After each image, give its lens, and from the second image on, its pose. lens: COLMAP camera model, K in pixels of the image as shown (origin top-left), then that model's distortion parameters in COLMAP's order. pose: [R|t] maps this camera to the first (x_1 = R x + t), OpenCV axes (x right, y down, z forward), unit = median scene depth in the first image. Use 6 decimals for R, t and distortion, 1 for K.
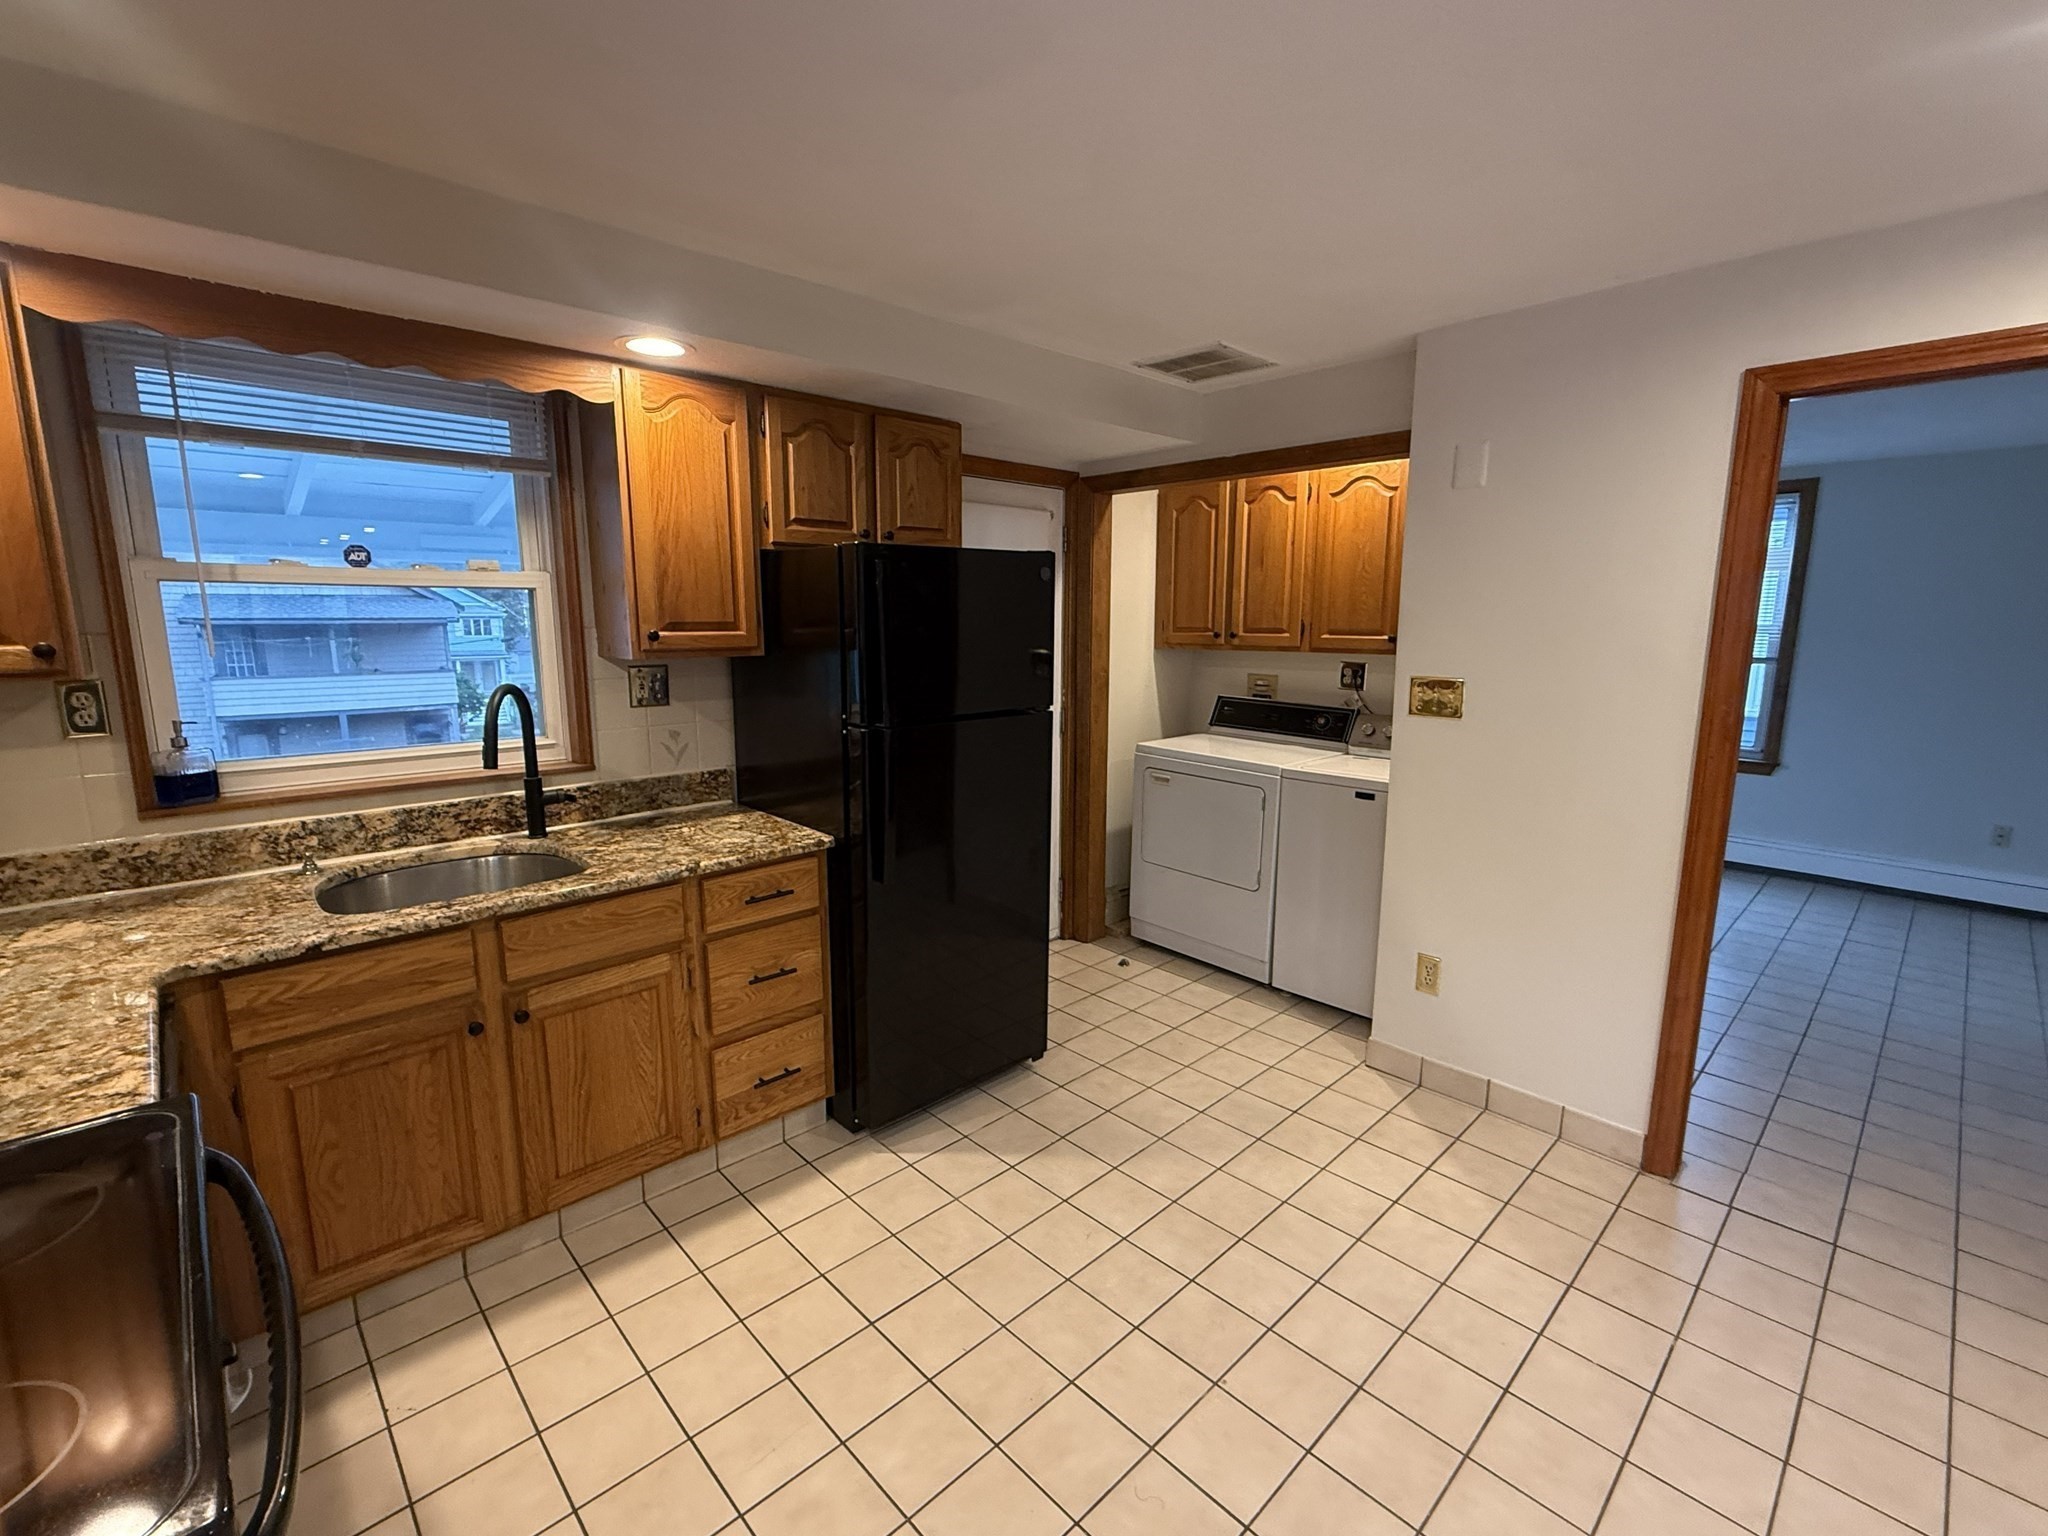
lens RADIAL K [[901.1, 0, 1029.9], [0, 901.1, 760.3], [0, 0, 1]] dist [-0.000996, -0.000153]
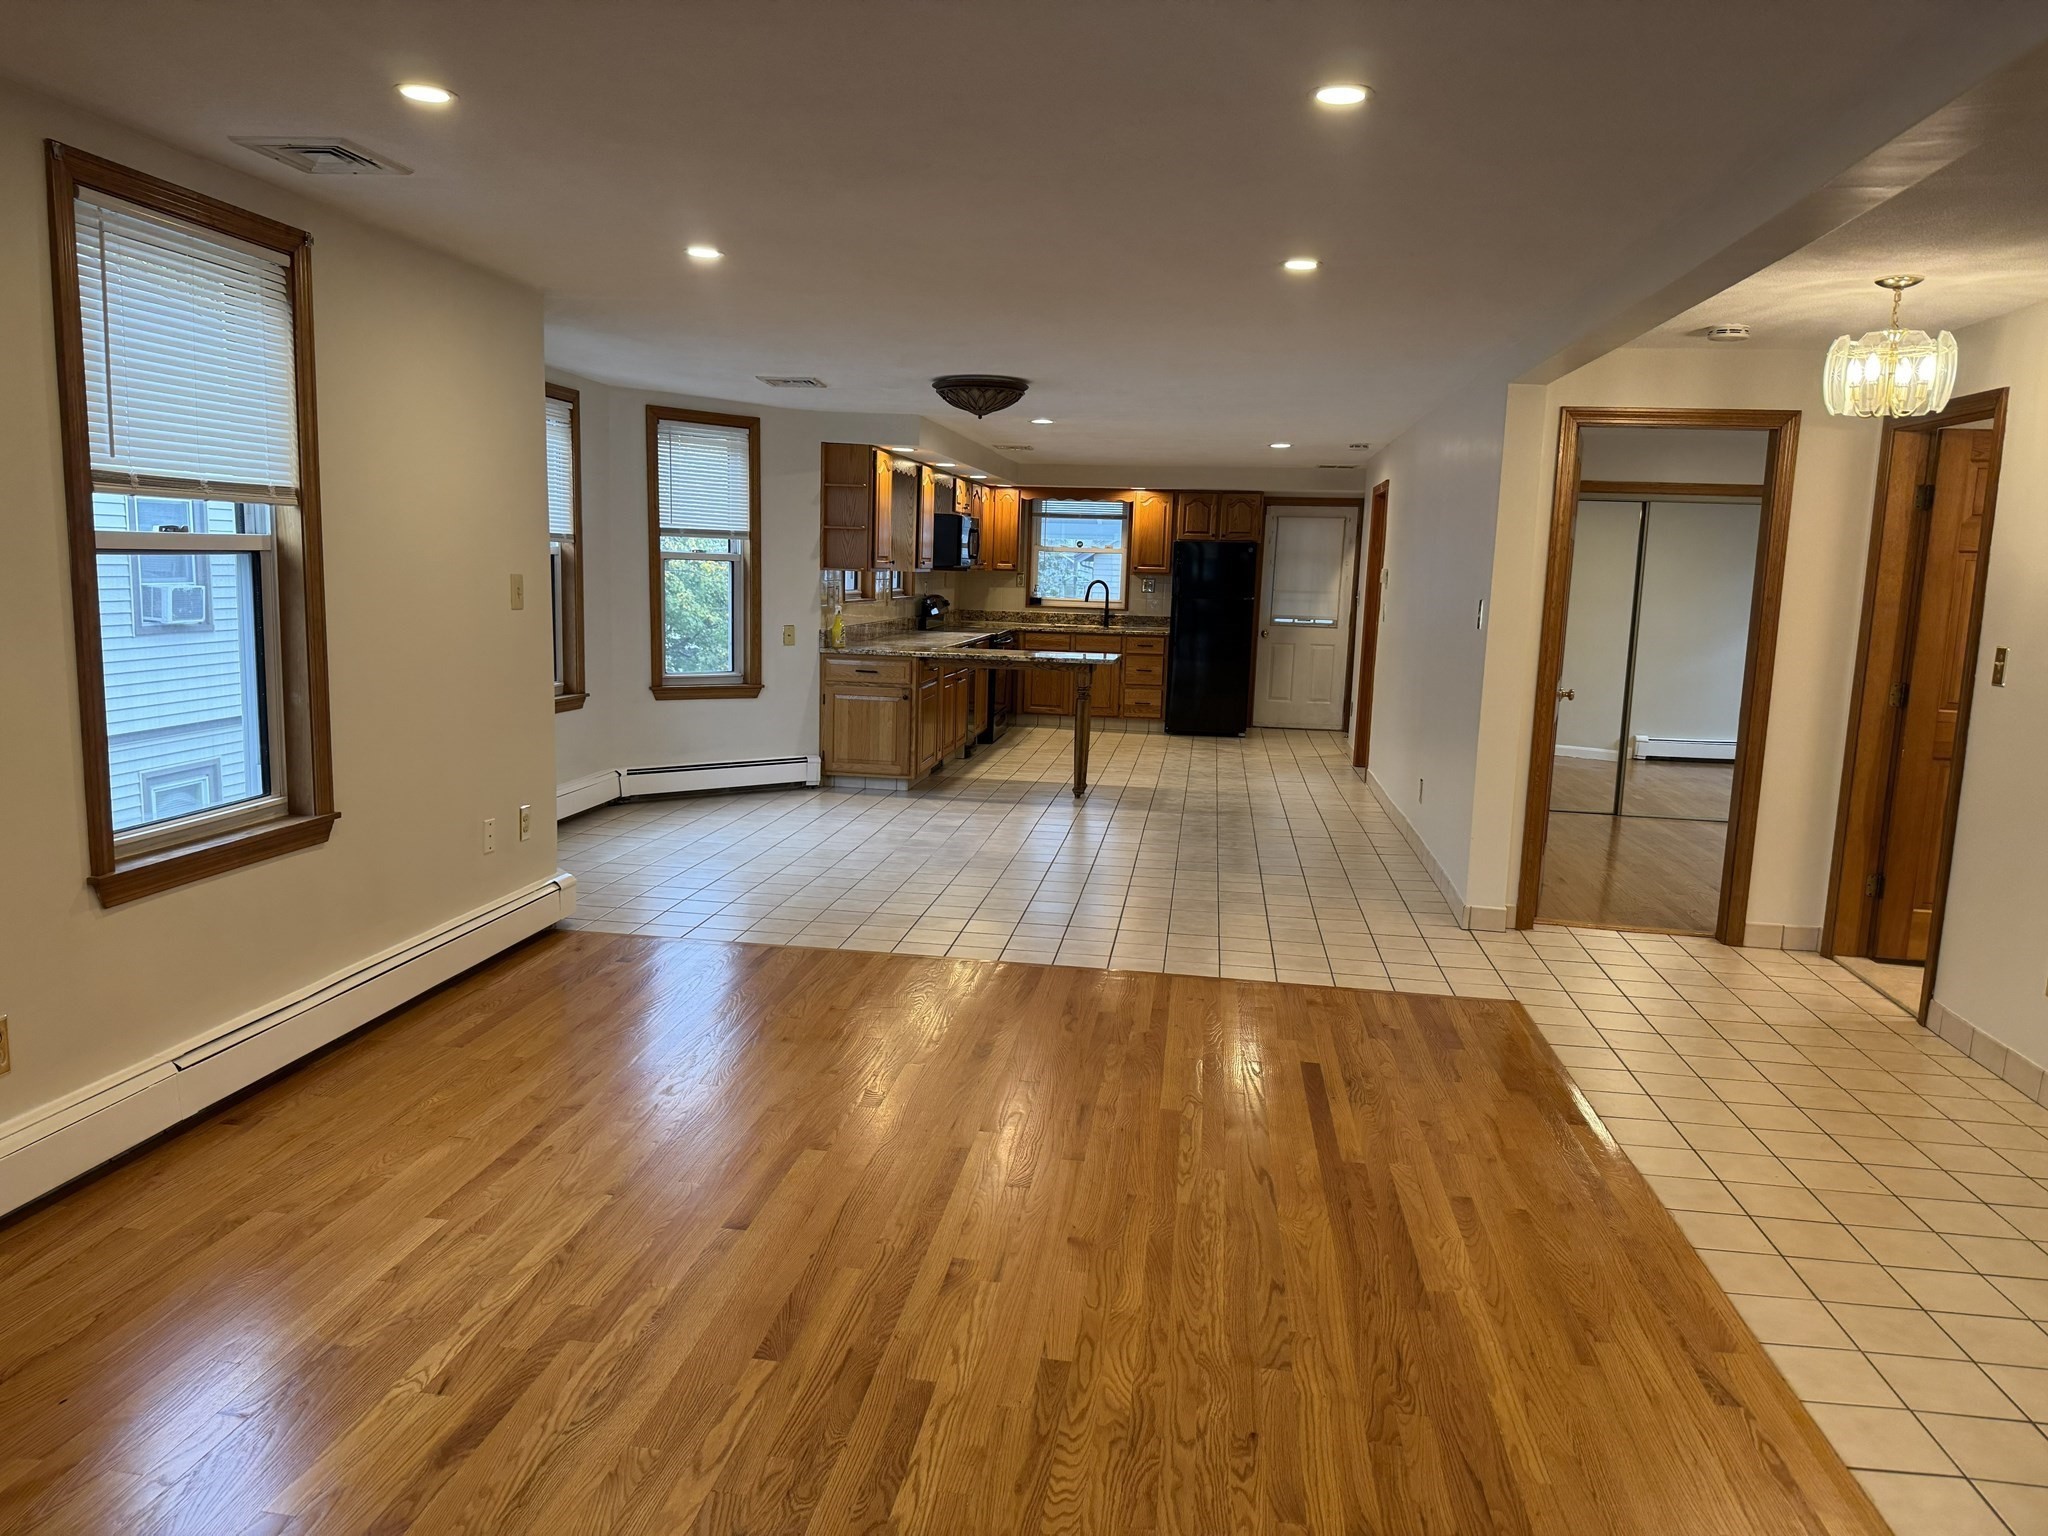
lens RADIAL K [[1413.1, 0, 1020.8], [0, 1413.1, 773.6], [0, 0, 1]] dist [0.020485, -0.026059]
pose [[0.620860, 0.128635, -0.773295, 3.656812], [-0.154365, 0.987192, 0.040280, 0.495573], [0.768572, 0.094362, 0.632766, -2.719827]]
